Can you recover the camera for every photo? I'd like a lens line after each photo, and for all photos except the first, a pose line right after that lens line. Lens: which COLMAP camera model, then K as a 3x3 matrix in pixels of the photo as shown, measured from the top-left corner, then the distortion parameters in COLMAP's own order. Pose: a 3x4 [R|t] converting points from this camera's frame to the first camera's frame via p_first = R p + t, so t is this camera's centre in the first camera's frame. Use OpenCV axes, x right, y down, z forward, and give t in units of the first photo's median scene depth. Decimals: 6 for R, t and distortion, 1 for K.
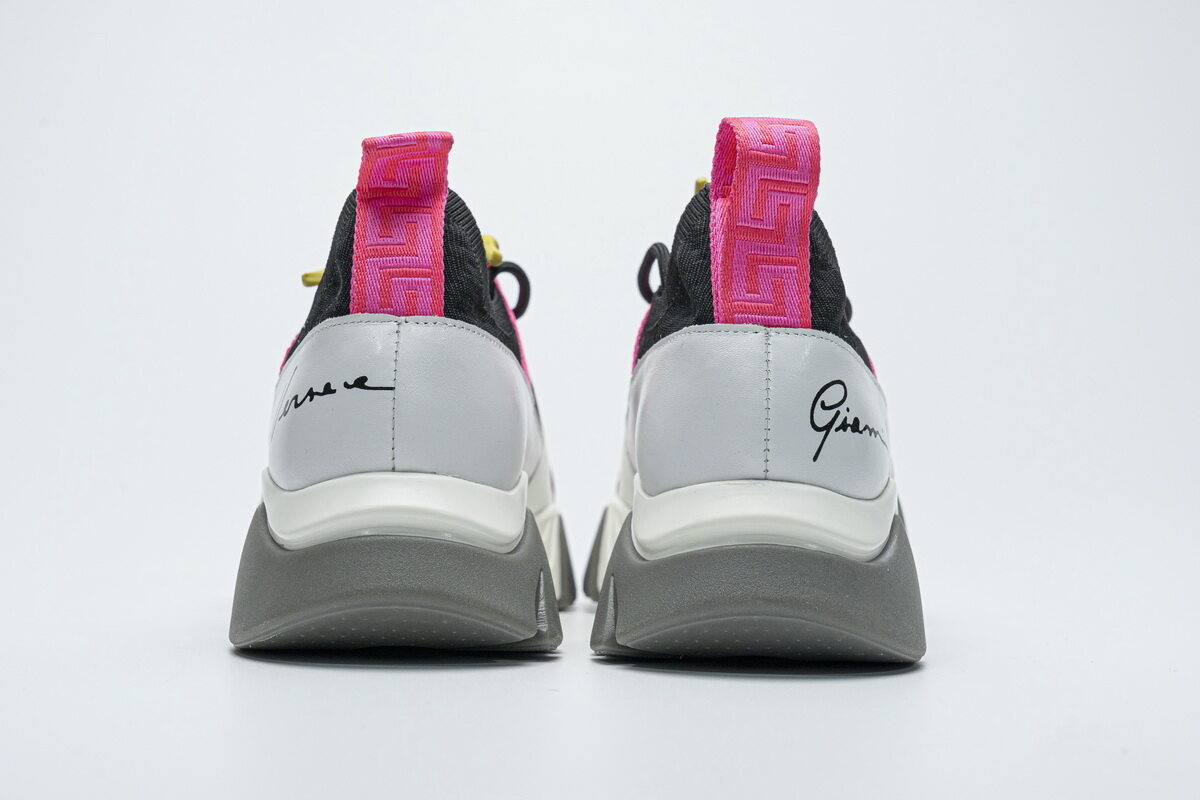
lens RADIAL K [[2372.2, 0, 600.2], [0, 2372.2, 403.2], [0, 0, 1]] dist [0.027017, 0.000000]
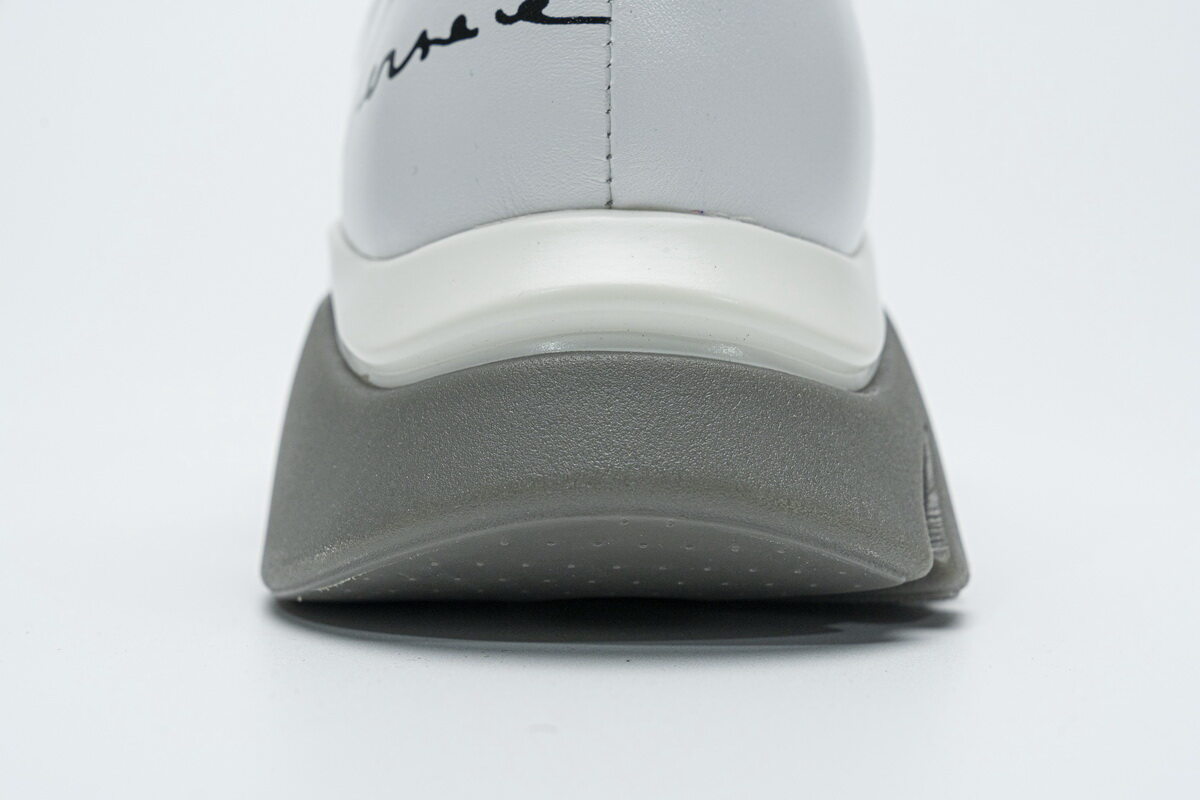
lens RADIAL K [[2372.2, 0, 596.2], [0, 2372.2, 404.8], [0, 0, 1]] dist [0.027017, 0.000000]
pose [[0.997987, -0.007816, -0.062929, -0.061507], [0.011942, 0.997784, 0.065460, 0.035934], [0.062278, -0.066080, 0.995869, 0.550820]]
